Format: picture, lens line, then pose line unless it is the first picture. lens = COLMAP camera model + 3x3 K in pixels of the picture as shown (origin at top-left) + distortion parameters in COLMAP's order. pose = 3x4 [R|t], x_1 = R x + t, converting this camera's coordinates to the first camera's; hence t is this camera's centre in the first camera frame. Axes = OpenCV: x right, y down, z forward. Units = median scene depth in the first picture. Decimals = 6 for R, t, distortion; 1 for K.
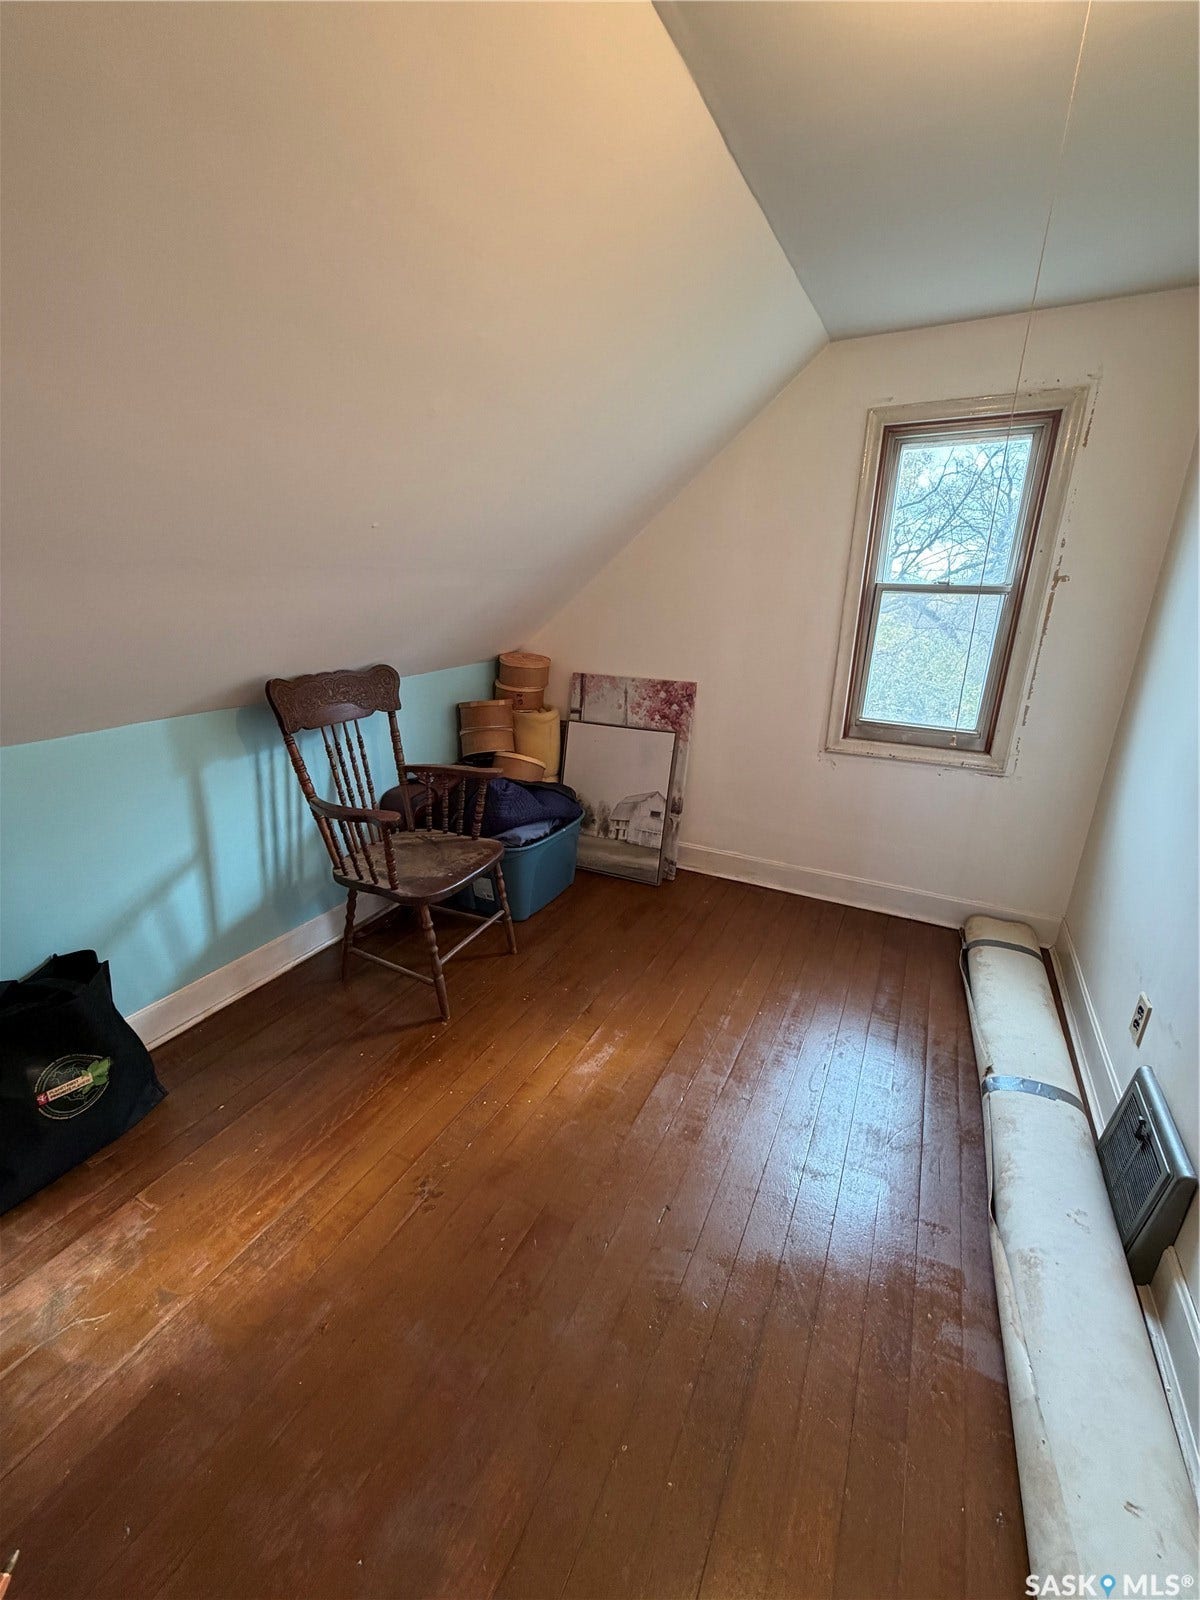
lens RADIAL K [[638.8, 0, 595.8], [0, 638.8, 802.3], [0, 0, 1]] dist [0.000835, 0.000084]
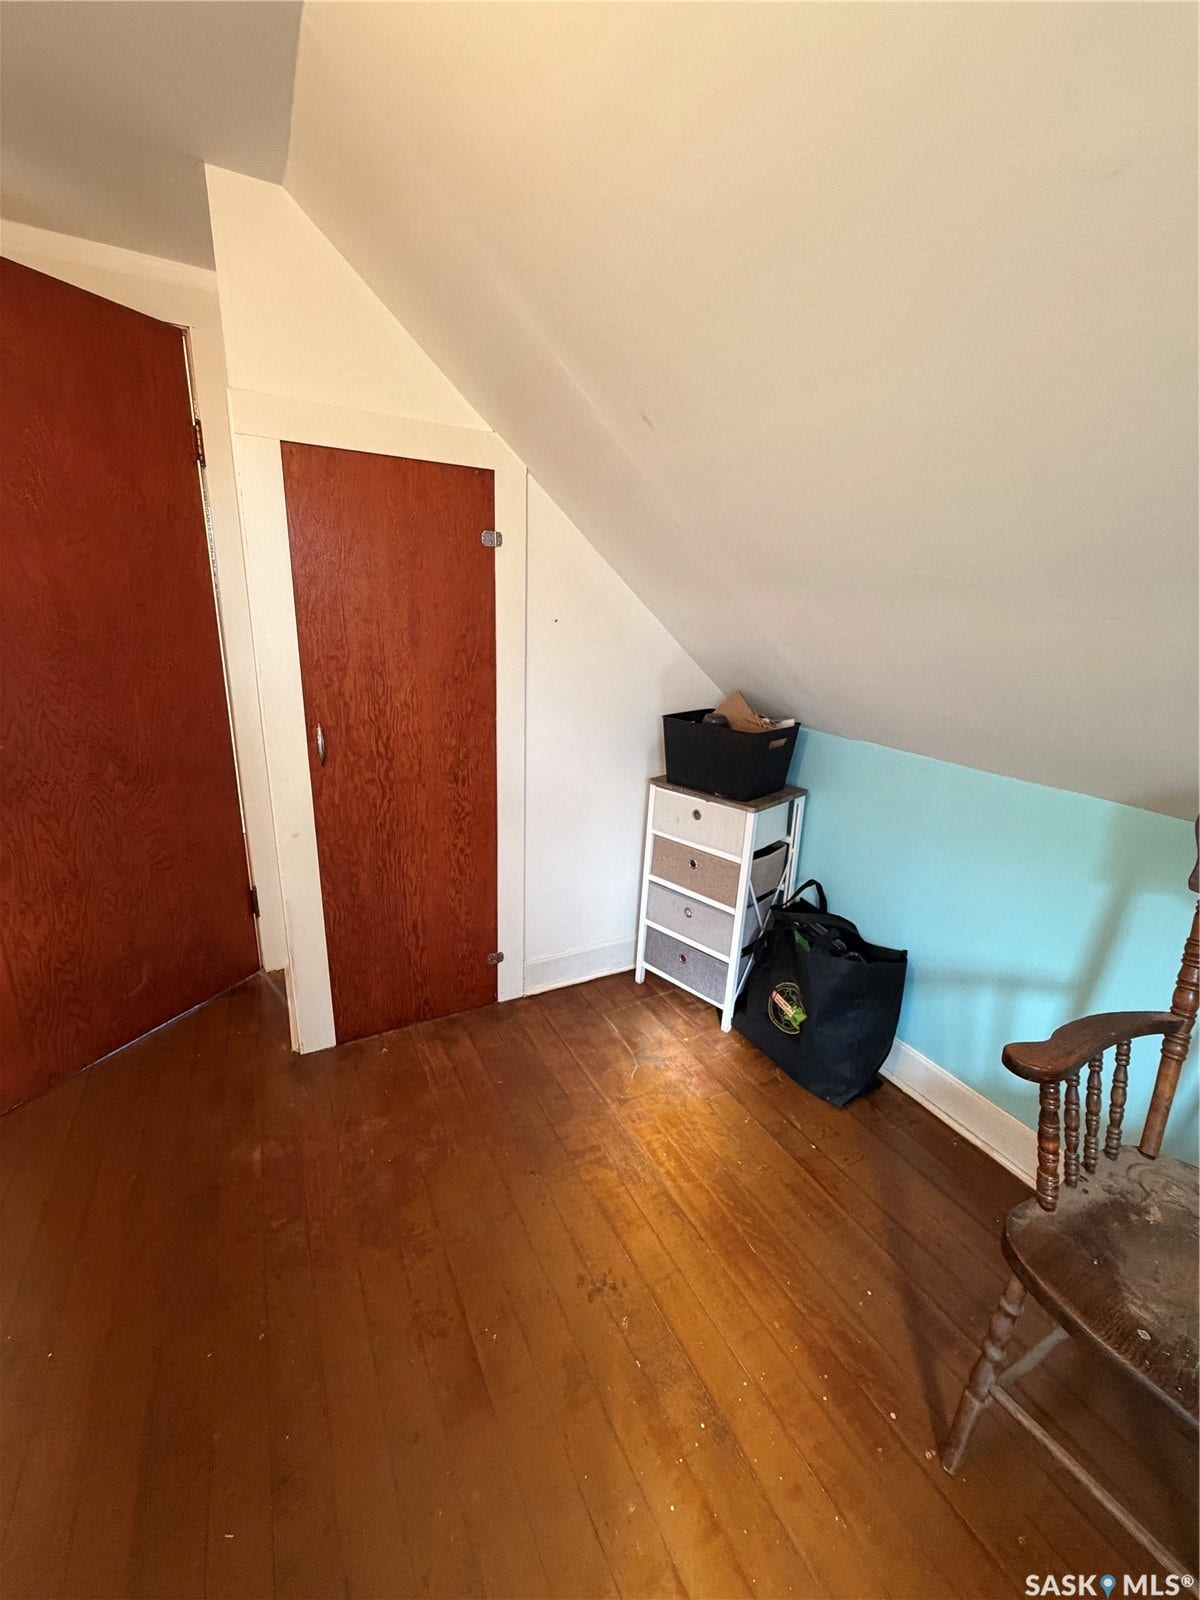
lens RADIAL K [[638.8, 0, 597.8], [0, 638.8, 793.4], [0, 0, 1]] dist [0.000835, 0.000084]
pose [[-0.561535, 0.202492, -0.802294, 0.263072], [-0.313854, 0.845017, 0.432945, -0.290062], [0.765620, 0.494917, -0.410954, 0.903518]]
